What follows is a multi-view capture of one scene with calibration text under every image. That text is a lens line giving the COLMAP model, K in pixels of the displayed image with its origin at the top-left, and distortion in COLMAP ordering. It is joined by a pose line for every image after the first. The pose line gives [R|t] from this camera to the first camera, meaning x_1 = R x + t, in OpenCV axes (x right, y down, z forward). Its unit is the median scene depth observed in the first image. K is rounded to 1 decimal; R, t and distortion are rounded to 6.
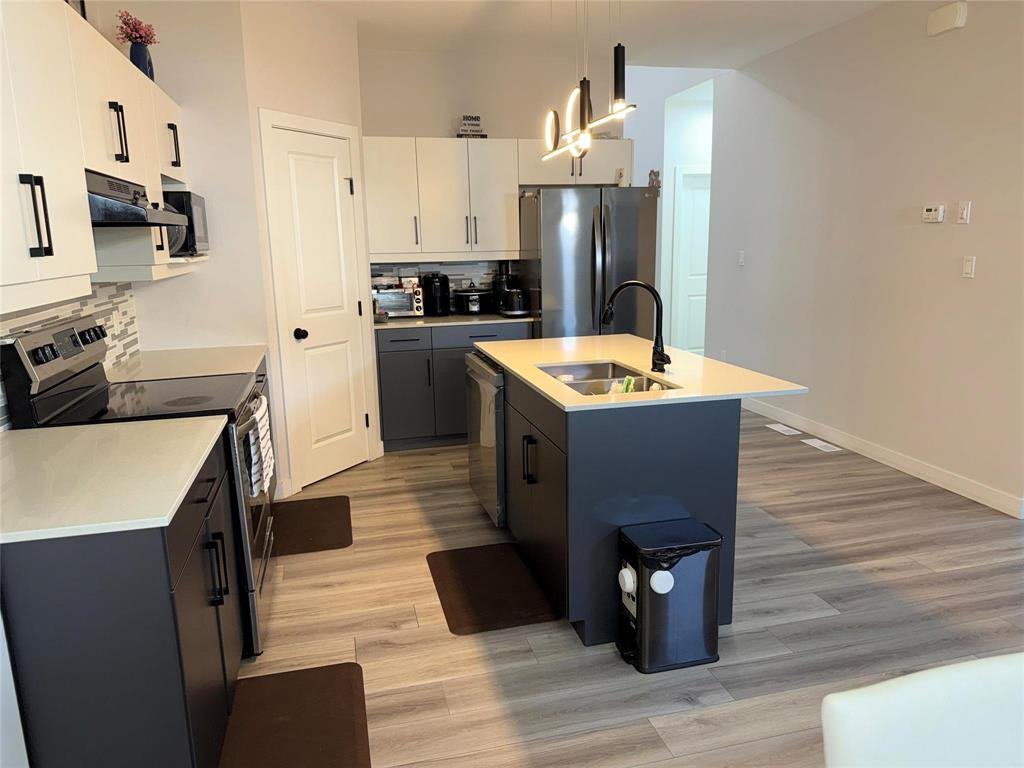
lens RADIAL K [[720.6, 0, 518.9], [0, 720.6, 391.3], [0, 0, 1]] dist [0.043145, -0.055274]
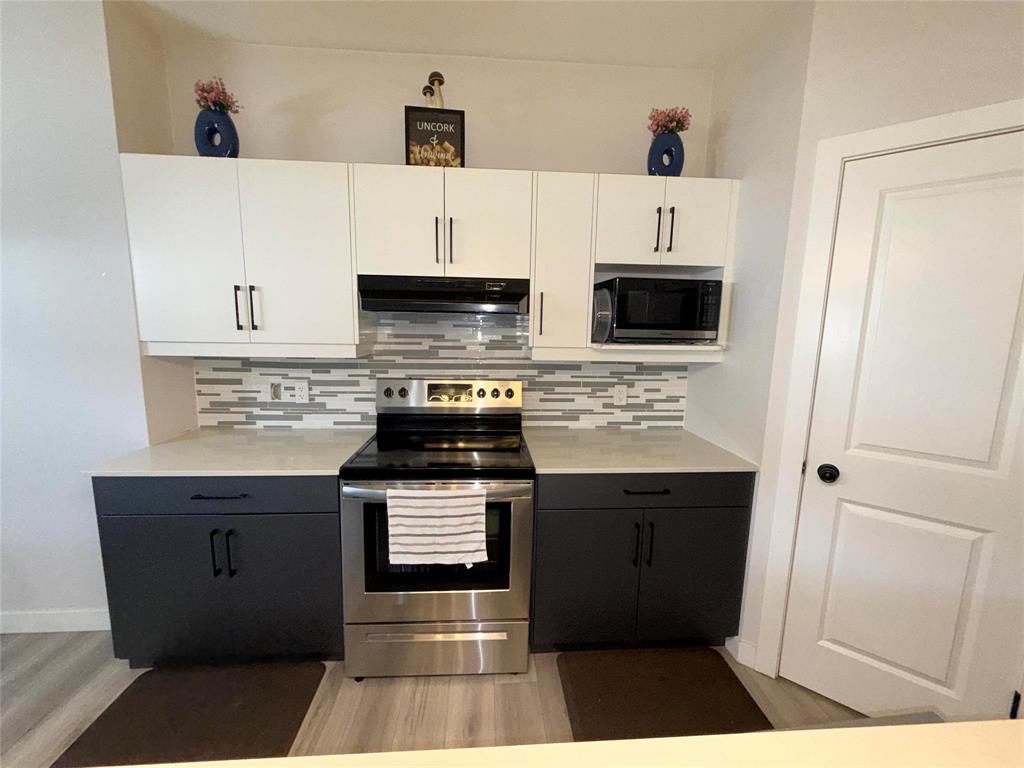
lens RADIAL K [[409.3, 0, 512.7], [0, 409.3, 383.9], [0, 0, 1]] dist [-0.005945, 0.002756]
pose [[-0.179572, 0.158003, -0.970973, 0.080926], [-0.215129, 0.956820, 0.195486, -0.142257], [0.959934, 0.243988, -0.137827, 0.644858]]
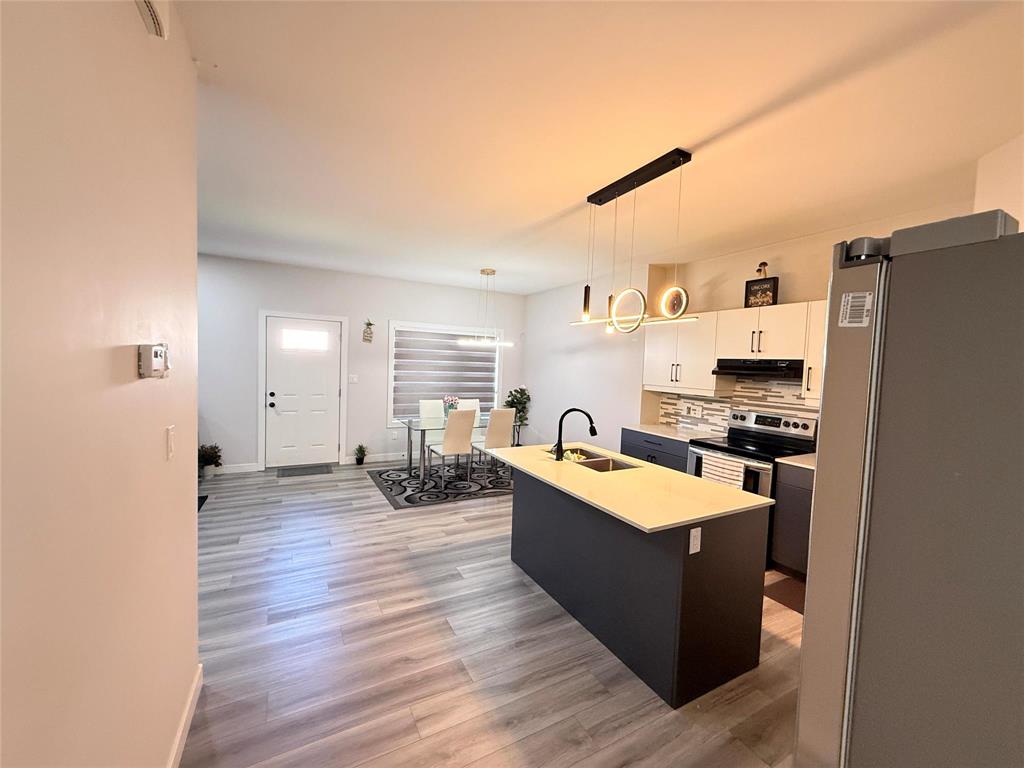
lens RADIAL K [[409.3, 0, 506.7], [0, 409.3, 383.0], [0, 0, 1]] dist [-0.005945, 0.002756]
pose [[-0.972305, -0.002698, -0.233702, 0.327772], [-0.062743, 0.966240, 0.249888, -0.263842], [0.225138, 0.257630, -0.939649, 1.113650]]
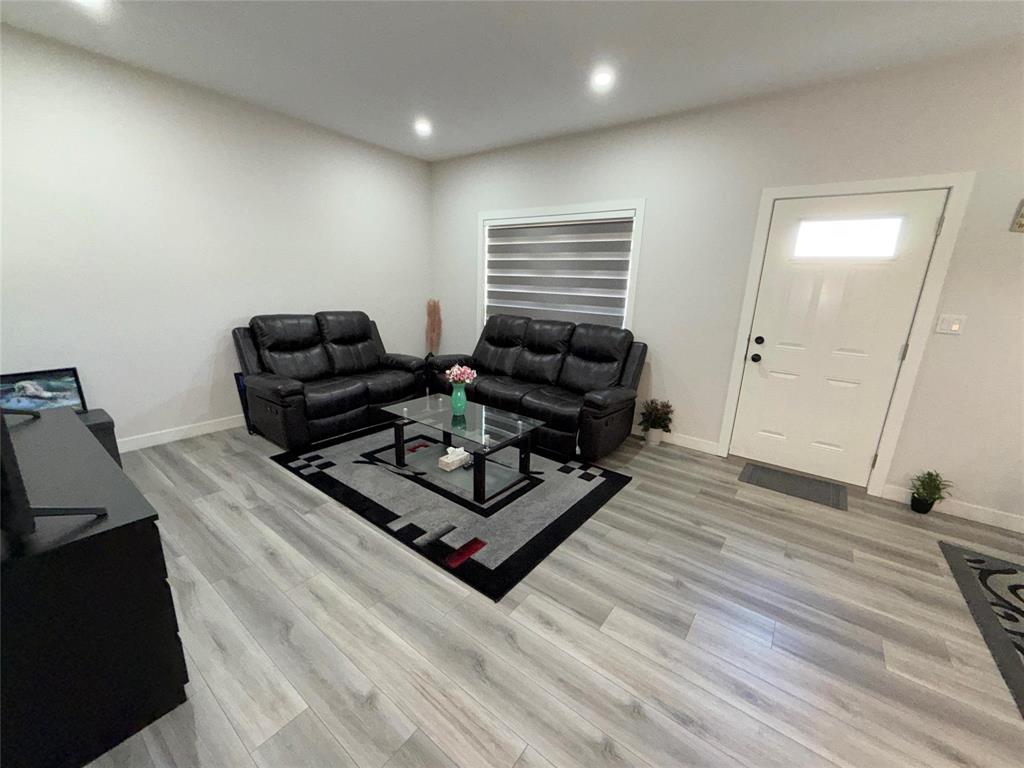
lens RADIAL K [[409.3, 0, 514.6], [0, 409.3, 385.0], [0, 0, 1]] dist [-0.005945, 0.002756]
pose [[-0.627677, -0.196253, 0.753330, 0.428366], [0.131333, 0.927135, 0.350960, -0.129436], [-0.767315, 0.319227, -0.556167, 0.617209]]
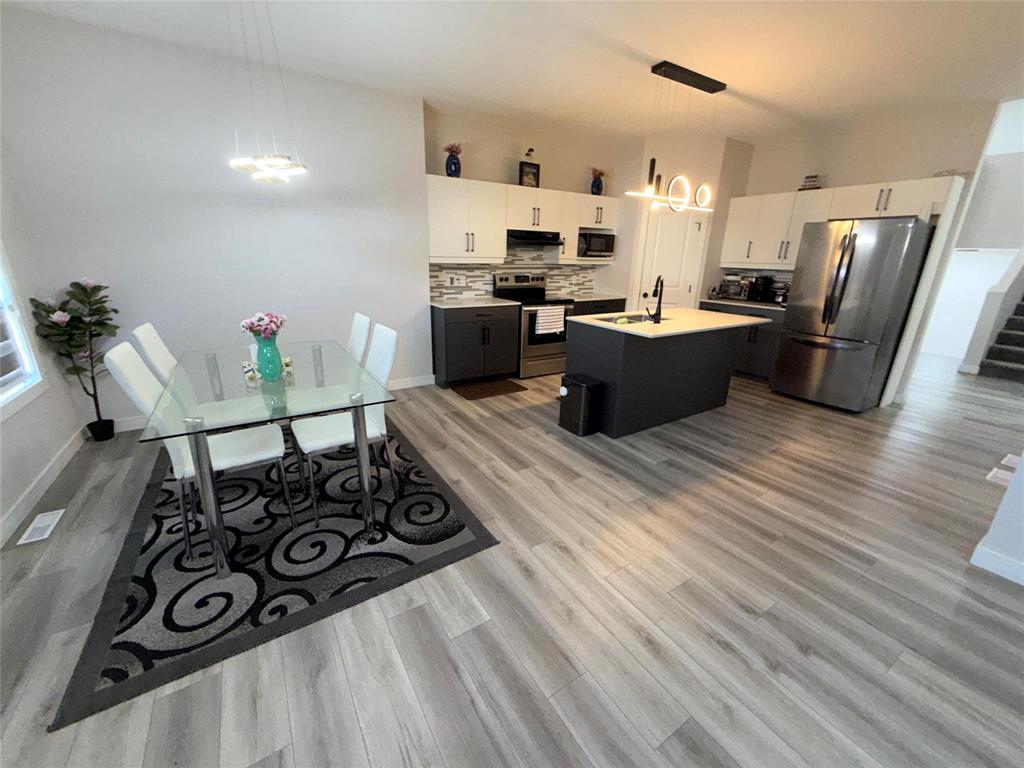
lens RADIAL K [[409.3, 0, 512.3], [0, 409.3, 385.3], [0, 0, 1]] dist [-0.005945, 0.002756]
pose [[0.312496, 0.316105, -0.895781, 0.690549], [-0.221046, 0.941319, 0.255062, -0.039965], [0.923842, 0.118303, 0.364033, 0.150727]]
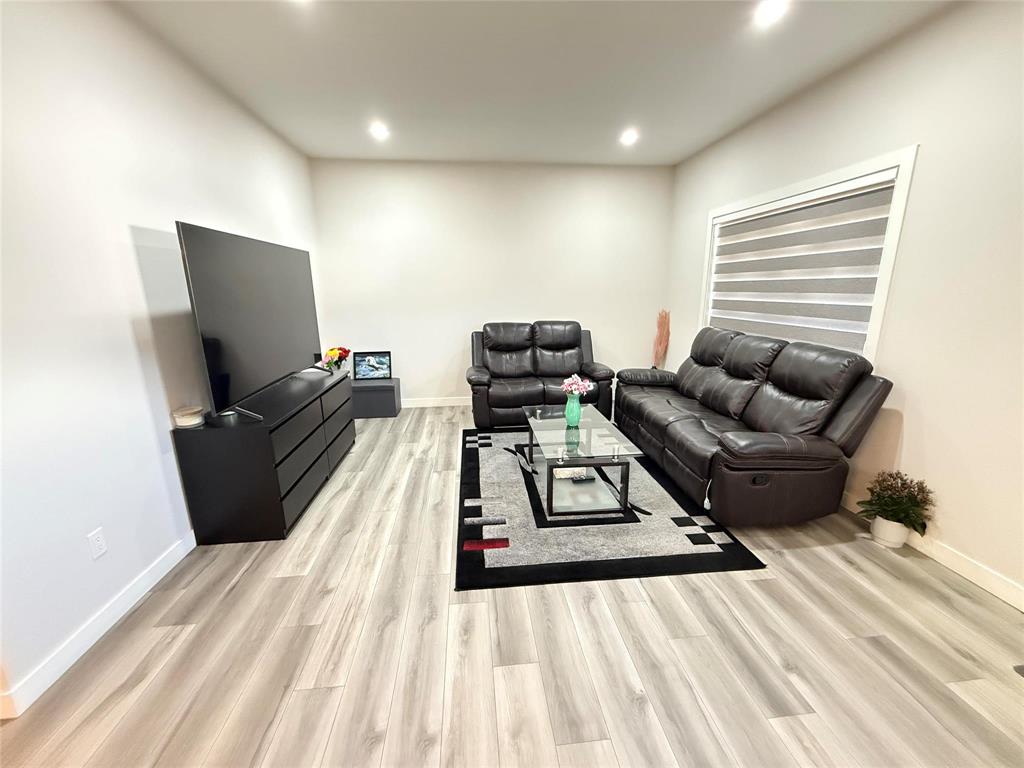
lens RADIAL K [[409.3, 0, 510.3], [0, 409.3, 387.5], [0, 0, 1]] dist [-0.005945, 0.002756]
pose [[0.145505, -0.219629, 0.964672, 0.344969], [0.206222, 0.960364, 0.187543, -0.072167], [-0.967626, 0.171648, 0.185030, 0.323430]]
